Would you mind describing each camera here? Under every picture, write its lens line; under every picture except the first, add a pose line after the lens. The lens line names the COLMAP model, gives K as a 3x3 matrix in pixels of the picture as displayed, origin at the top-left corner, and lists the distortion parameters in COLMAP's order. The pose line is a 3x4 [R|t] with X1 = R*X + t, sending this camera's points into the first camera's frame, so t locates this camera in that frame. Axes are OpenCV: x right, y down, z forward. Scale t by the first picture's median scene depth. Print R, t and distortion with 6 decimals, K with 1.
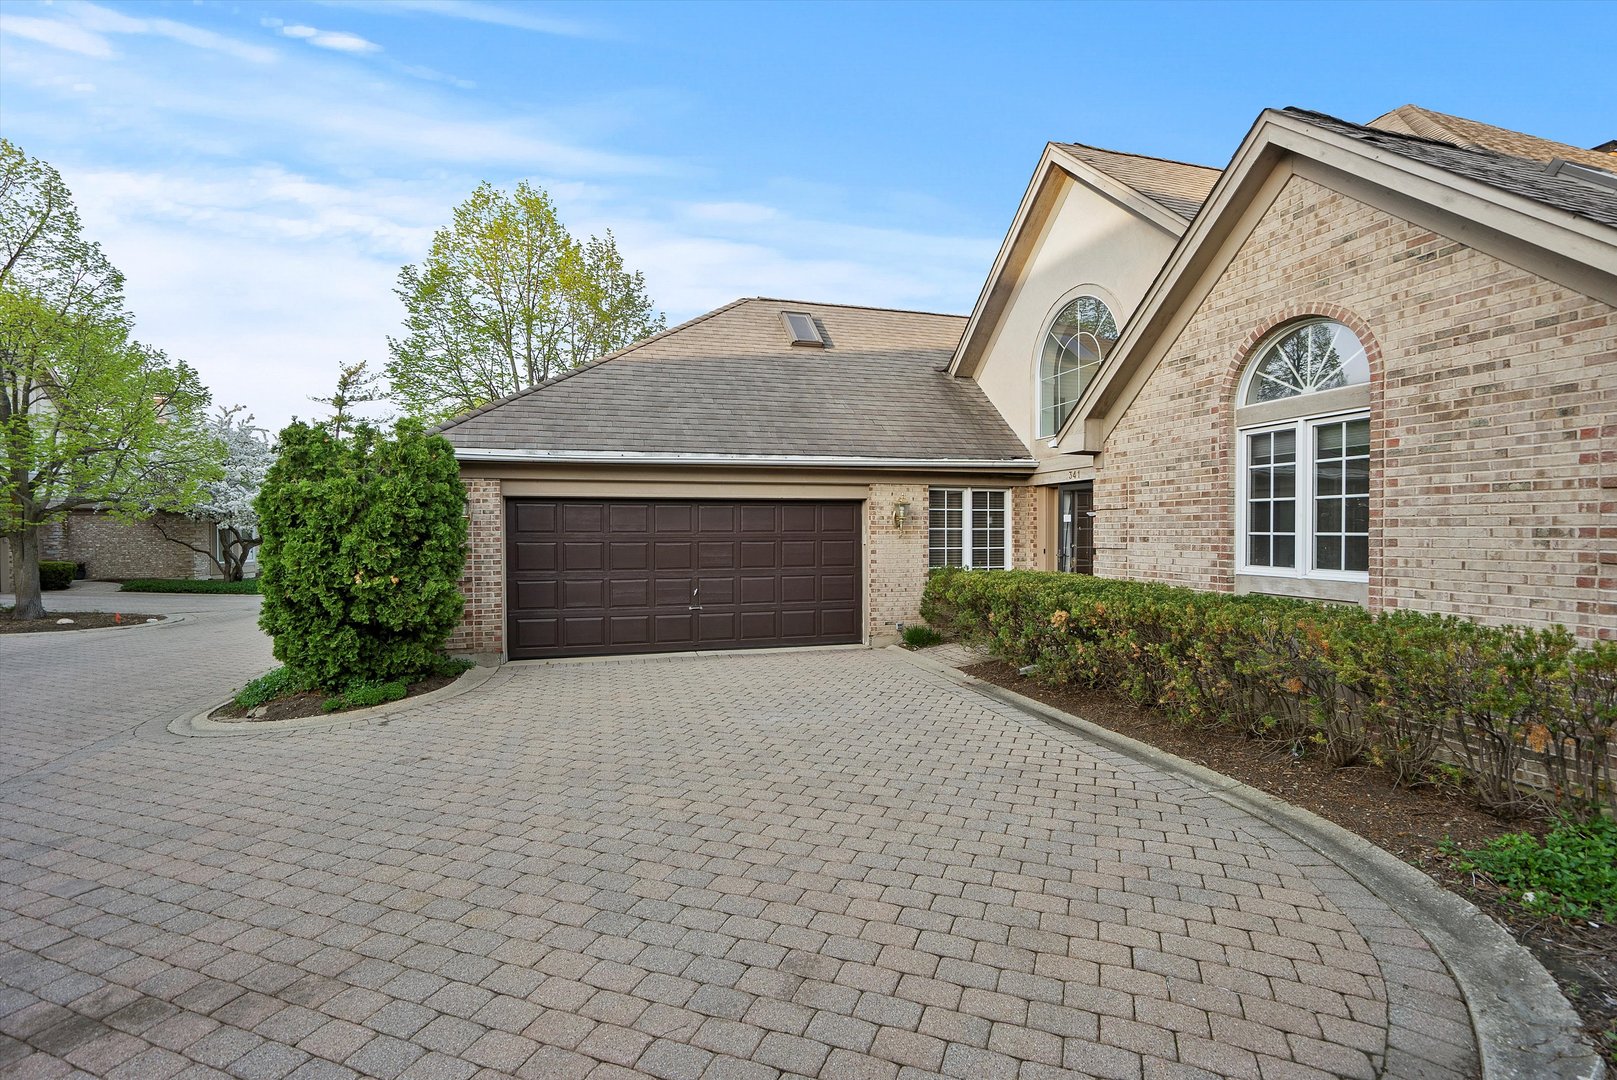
lens RADIAL K [[745.4, 0, 815.6], [0, 745.4, 536.4], [0, 0, 1]] dist [-0.003001, 0.001801]
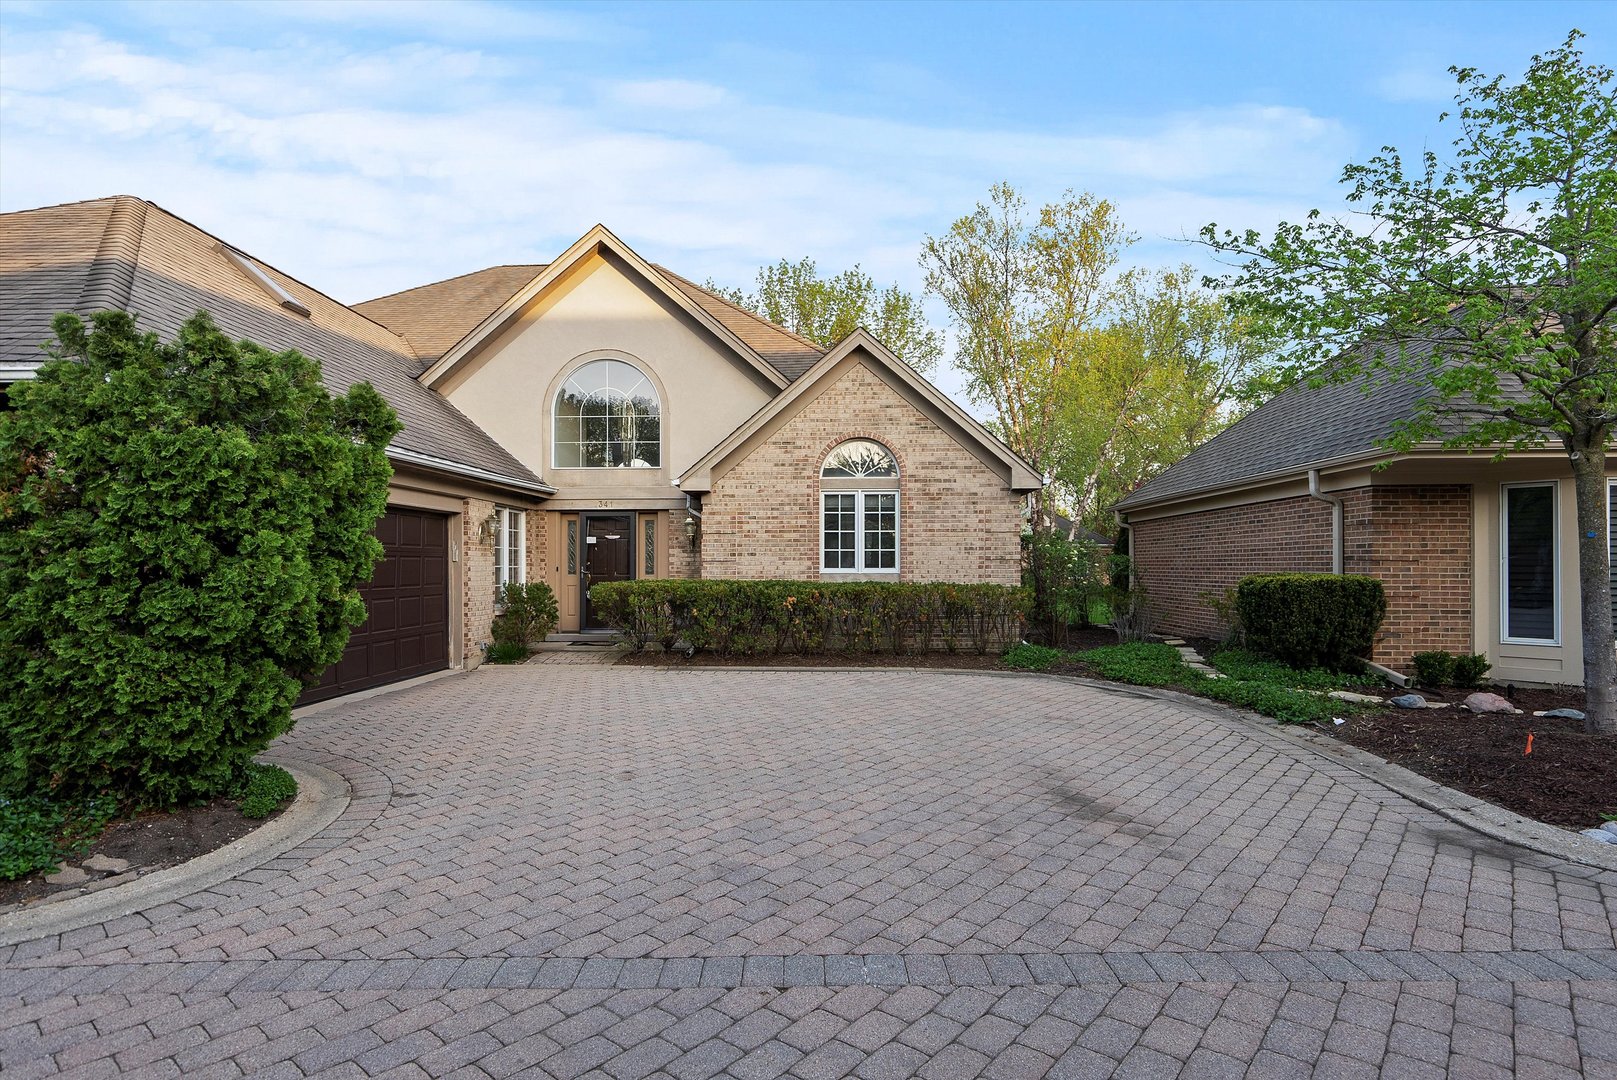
lens RADIAL K [[838.2, 0, 814.6], [0, 838.2, 554.7], [0, 0, 1]] dist [0.000900, 0.002089]
pose [[0.311037, 0.014891, 0.950281, -1.297390], [0.009919, 0.999772, -0.018913, 0.043932], [-0.950346, 0.015309, 0.310819, 0.400468]]
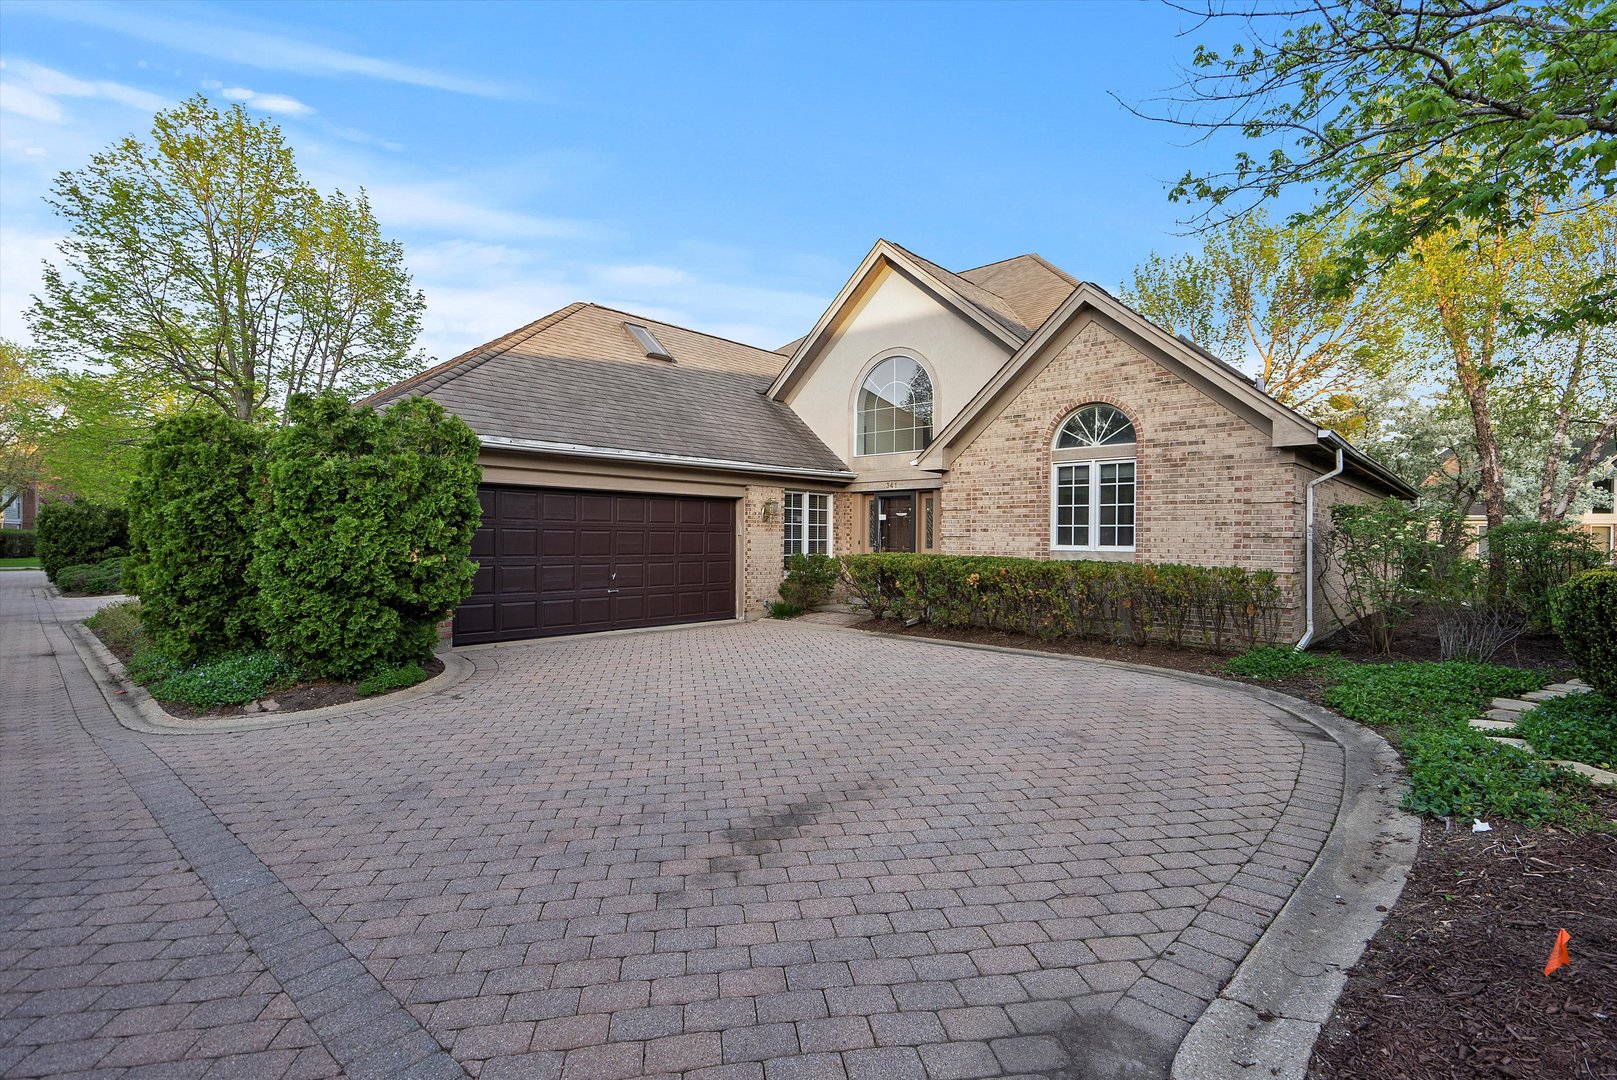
lens RADIAL K [[745.4, 0, 820.9], [0, 745.4, 533.8], [0, 0, 1]] dist [-0.003001, 0.001801]
pose [[0.853647, 0.012107, 0.520712, -0.730298], [-0.005818, 0.999889, -0.013710, 0.039489], [-0.520820, 0.008674, 0.853622, -0.146218]]
